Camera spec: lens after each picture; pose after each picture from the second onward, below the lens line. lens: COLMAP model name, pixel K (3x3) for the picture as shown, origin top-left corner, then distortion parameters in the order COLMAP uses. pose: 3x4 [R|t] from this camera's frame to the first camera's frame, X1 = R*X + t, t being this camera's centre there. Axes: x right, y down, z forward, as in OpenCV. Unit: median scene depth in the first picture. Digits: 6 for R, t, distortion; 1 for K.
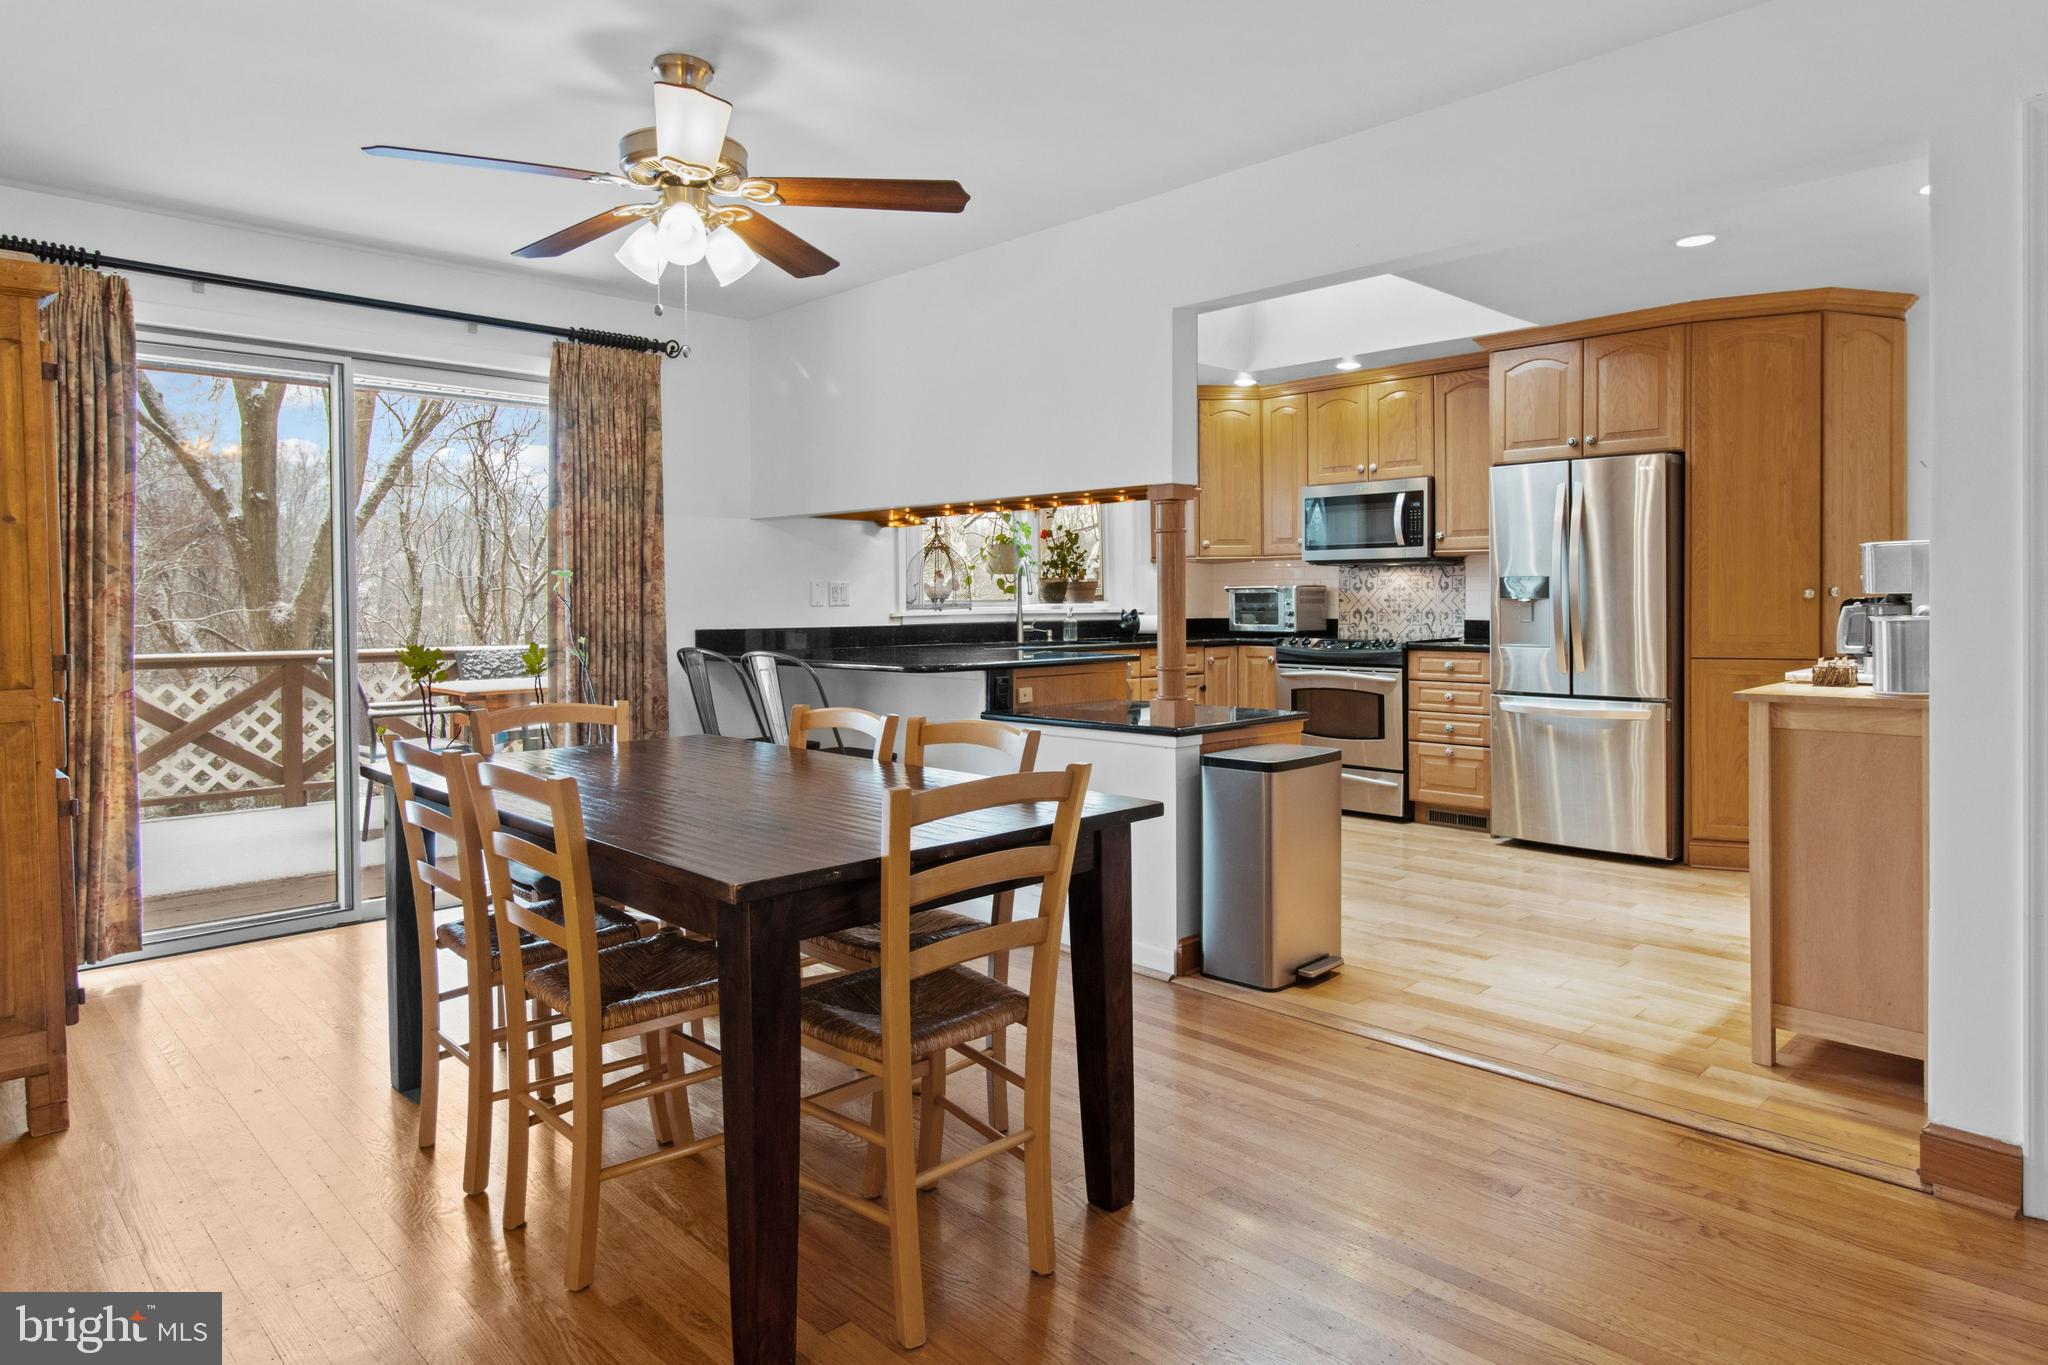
lens RADIAL K [[1232.1, 0, 1043.4], [0, 1232.1, 603.6], [0, 0, 1]] dist [0.001946, -0.000849]
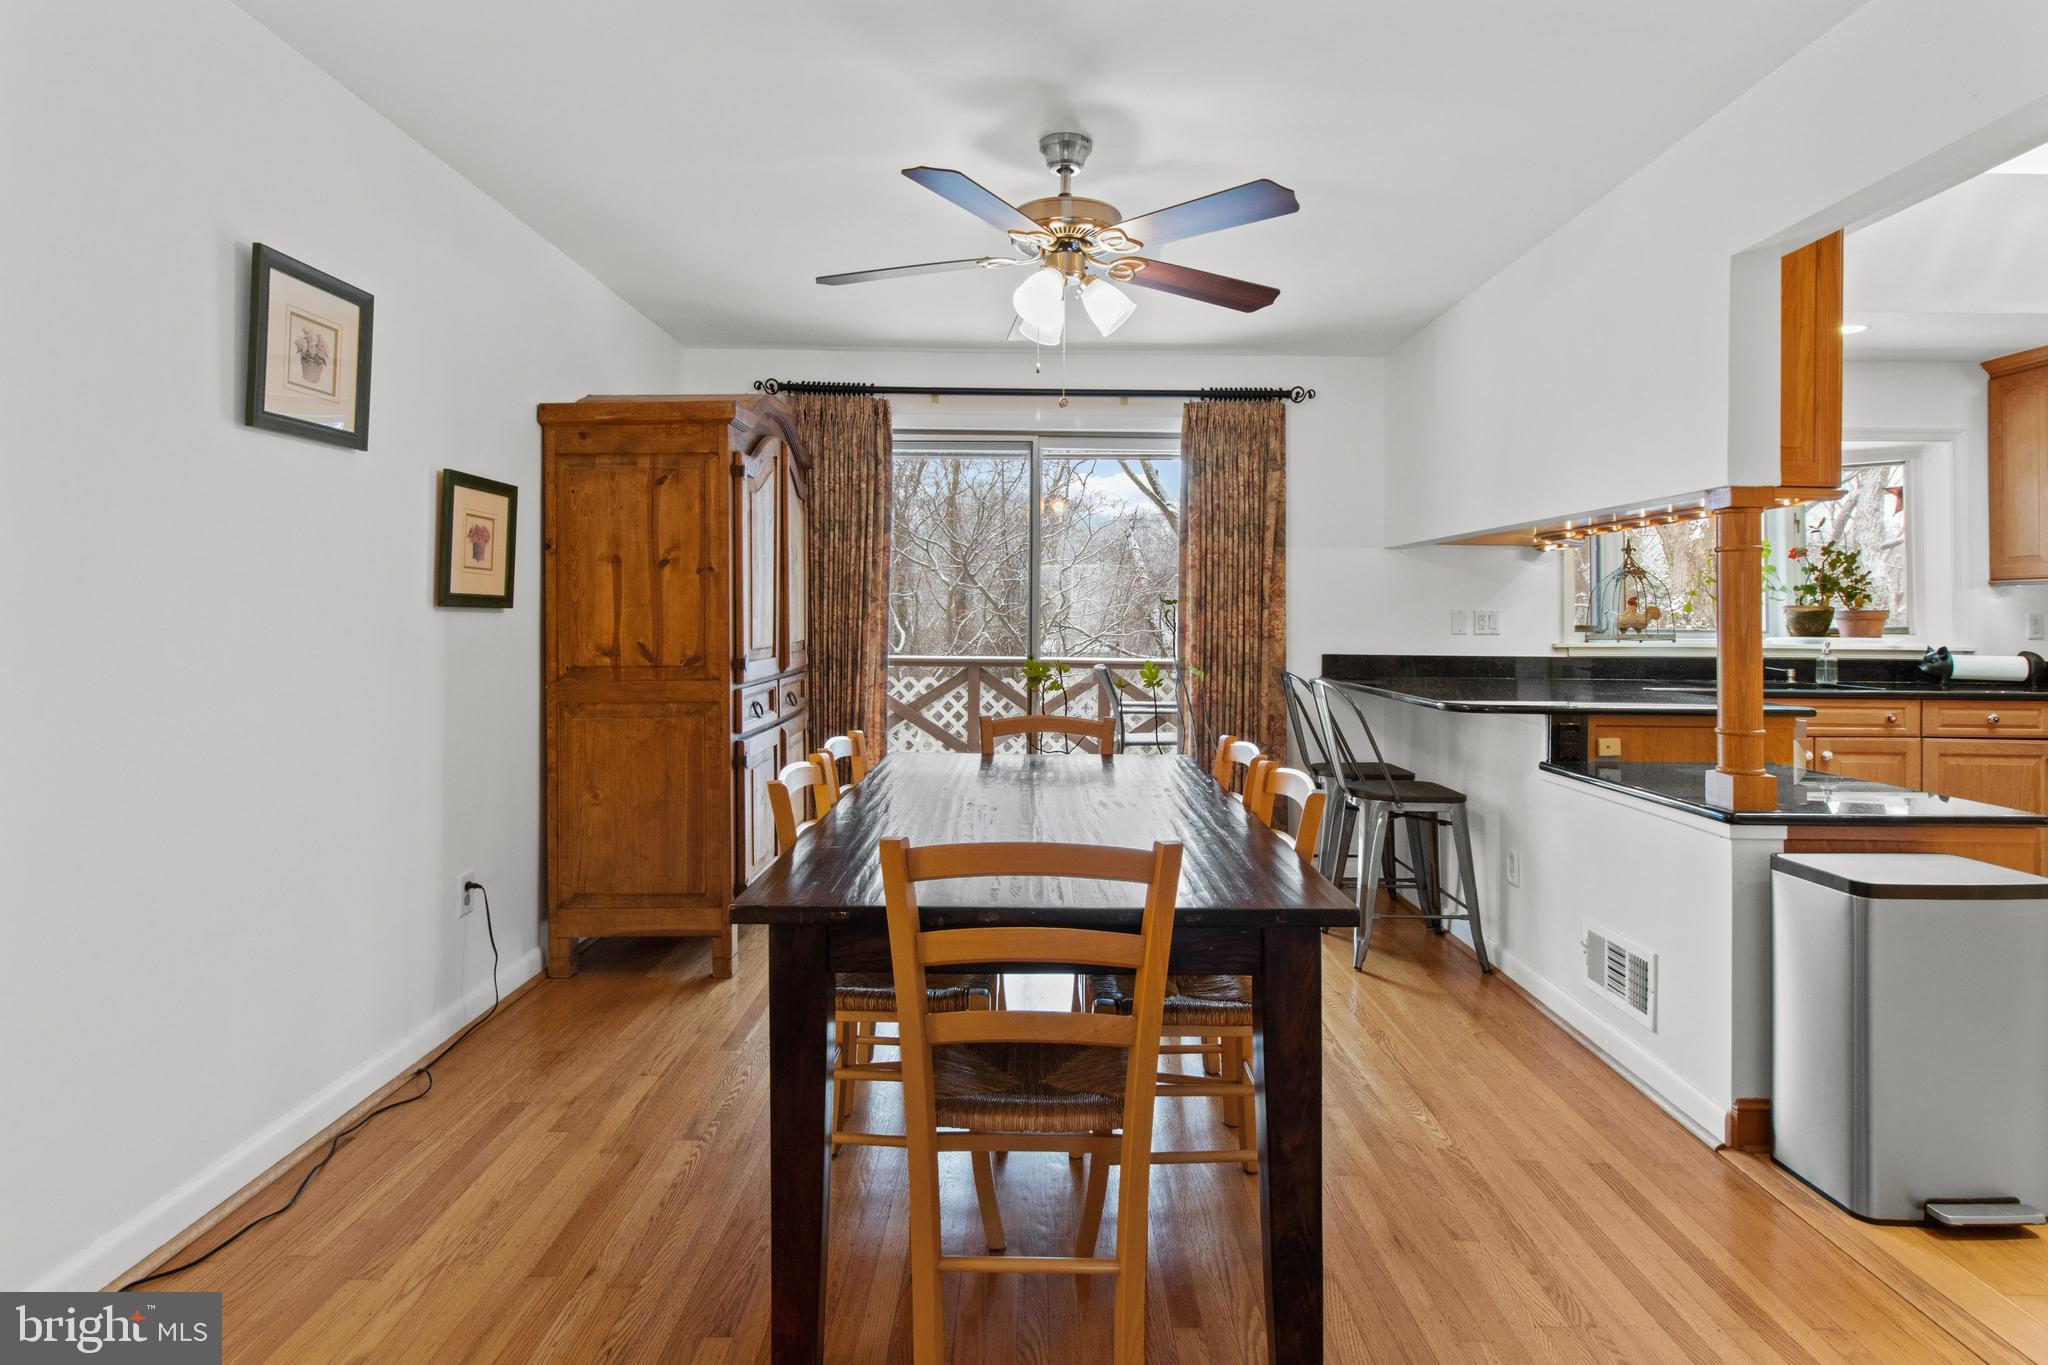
lens RADIAL K [[1062.5, 0, 1024.0], [0, 1062.5, 596.8], [0, 0, 1]] dist [-0.001365, 0.000920]
pose [[0.703645, -0.001010, -0.710551, 0.202340], [-0.015713, 0.999732, -0.016981, -0.009270], [0.710378, 0.023113, 0.703441, 0.183359]]
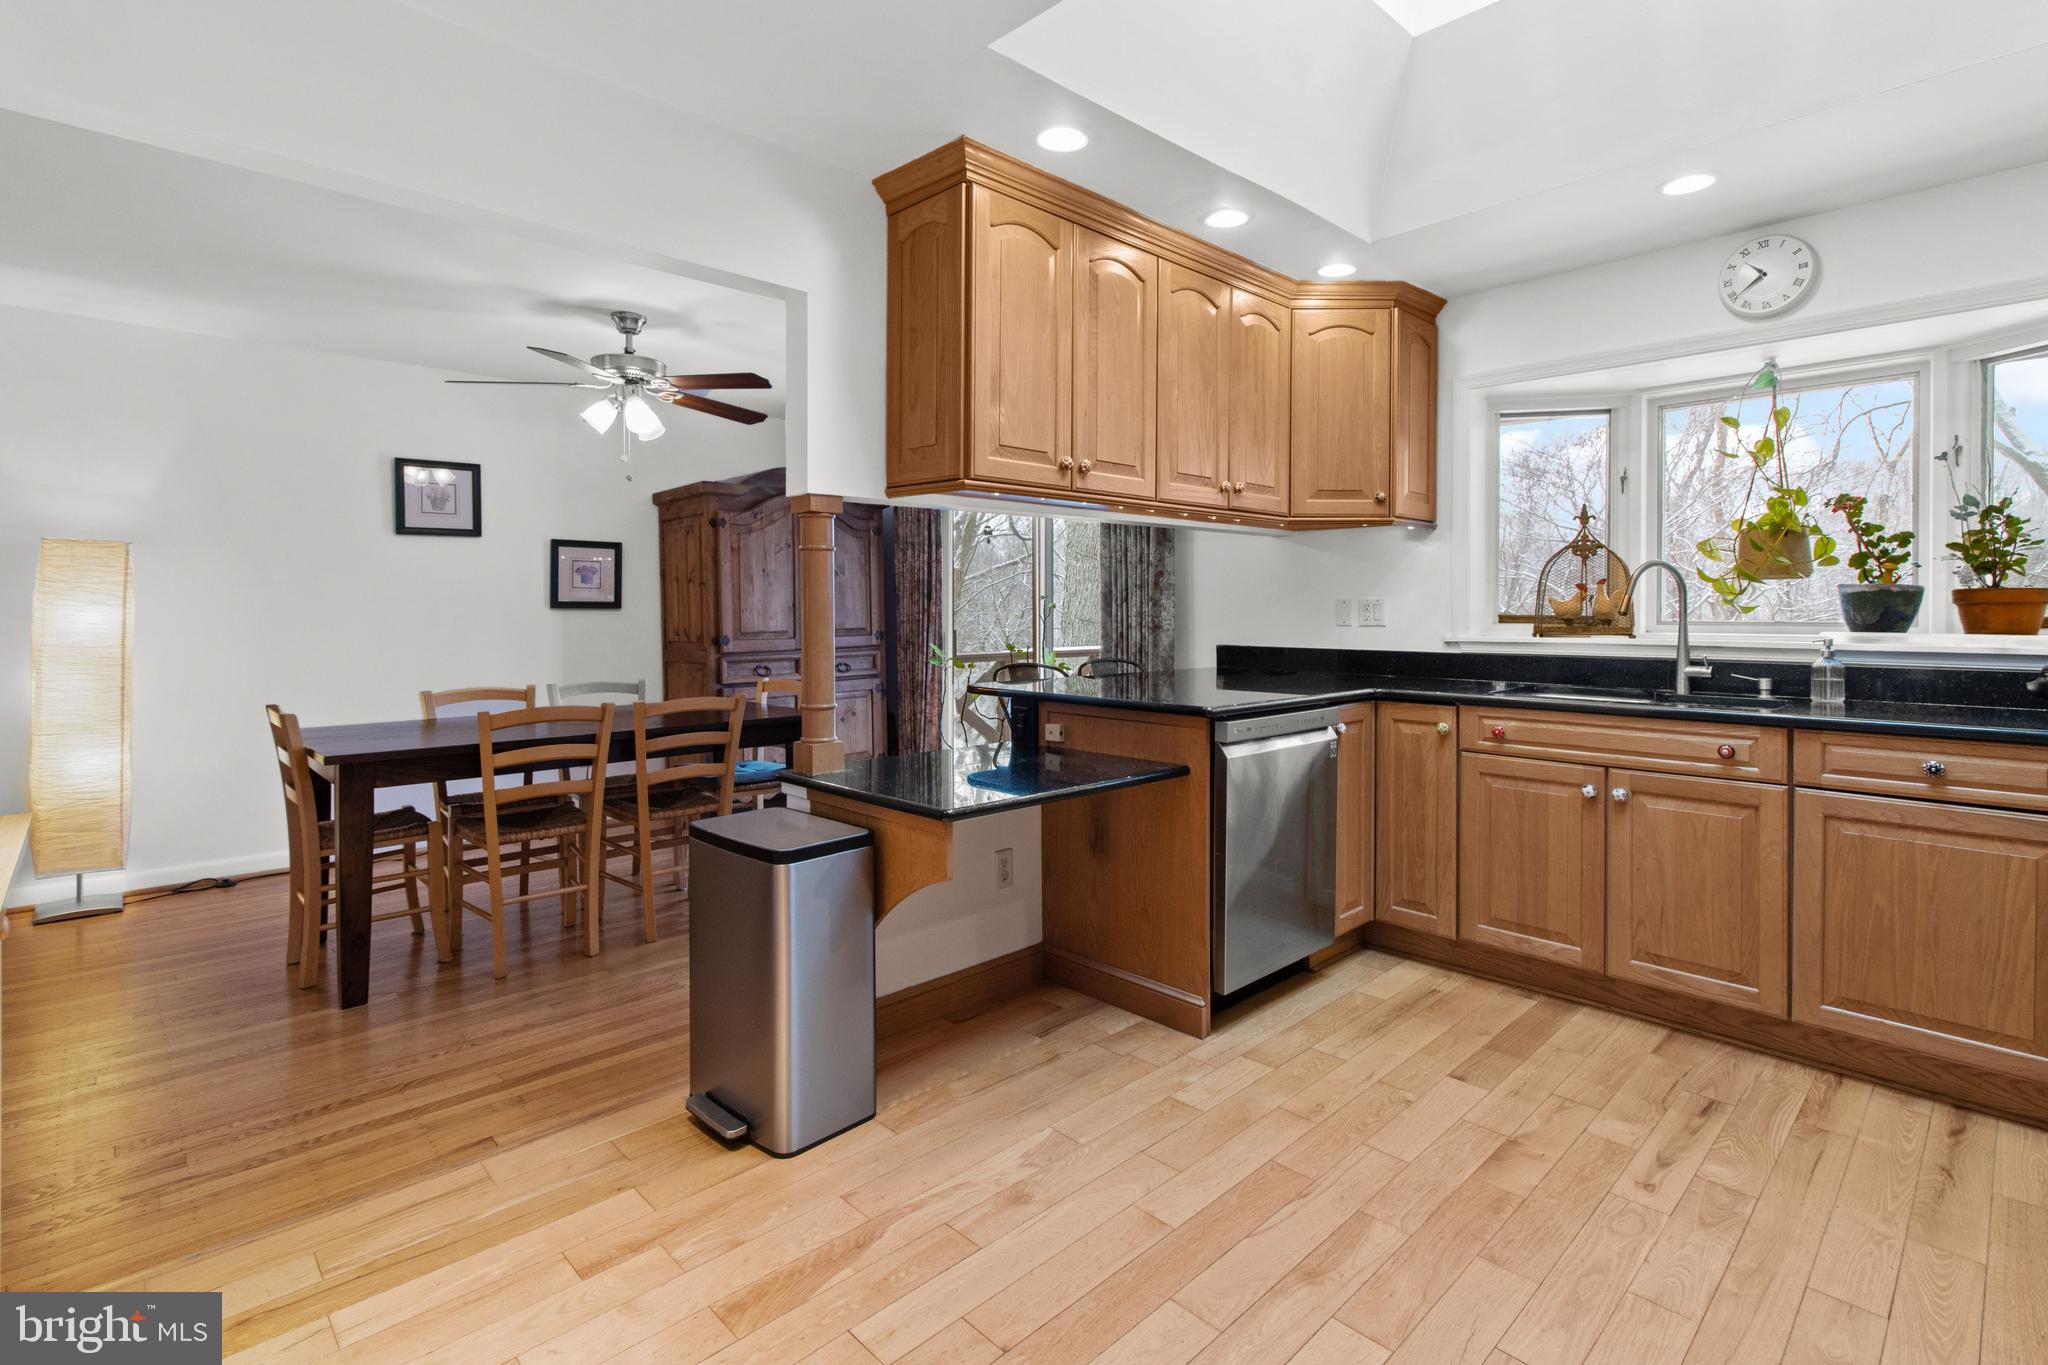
lens RADIAL K [[971.3, 0, 1020.3], [0, 971.3, 613.7], [0, 0, 1]] dist [-0.000309, 0.000368]
pose [[-0.021582, 0.010221, -0.999715, 0.617412], [-0.003348, 0.999941, 0.010296, -0.015626], [0.999761, 0.003569, -0.021546, 0.909778]]
